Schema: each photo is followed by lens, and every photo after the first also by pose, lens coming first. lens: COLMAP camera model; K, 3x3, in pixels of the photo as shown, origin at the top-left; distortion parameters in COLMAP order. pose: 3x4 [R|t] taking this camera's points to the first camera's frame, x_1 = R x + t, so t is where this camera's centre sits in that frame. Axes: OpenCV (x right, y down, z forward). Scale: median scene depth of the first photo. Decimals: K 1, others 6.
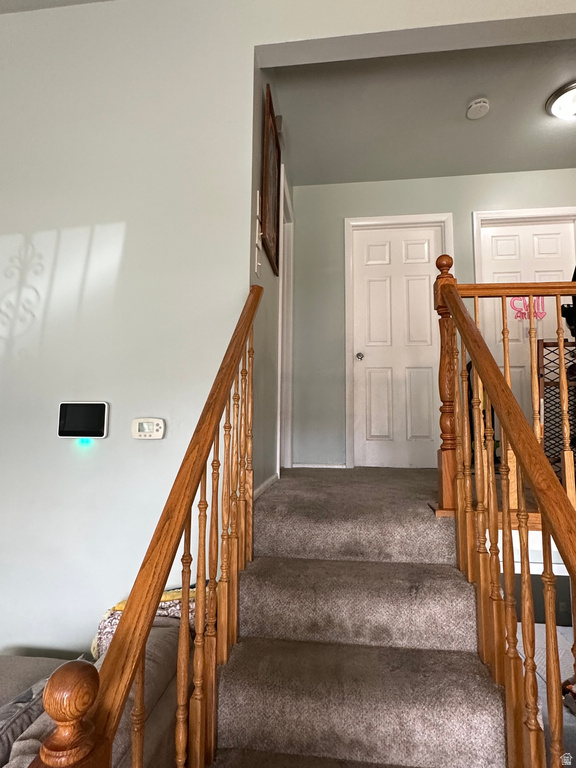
lens RADIAL K [[428.9, 0, 286.1], [0, 428.9, 378.3], [0, 0, 1]] dist [-0.002338, 0.000006]
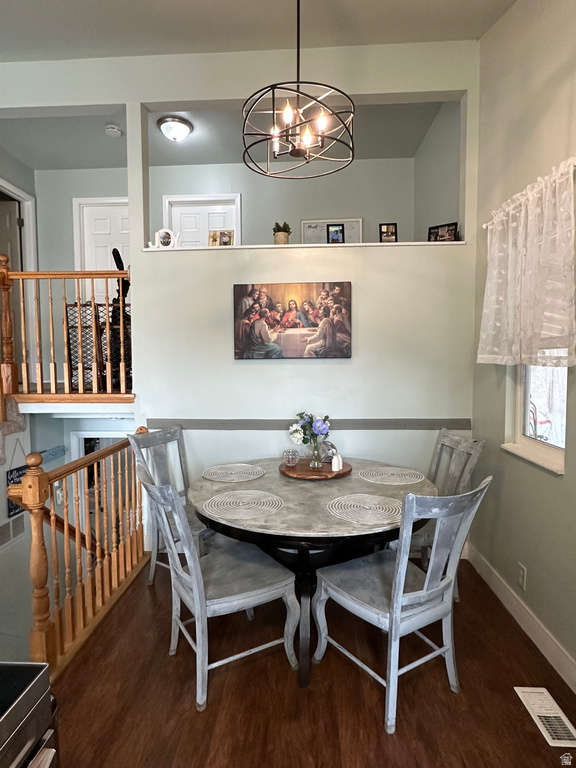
lens RADIAL K [[430.5, 0, 285.2], [0, 430.5, 385.3], [0, 0, 1]] dist [0.003063, 0.000267]
pose [[0.996887, -0.019195, 0.076470, 1.248981], [0.005669, 0.984853, 0.173300, -0.050910], [-0.078638, -0.172327, 0.981896, -0.856327]]
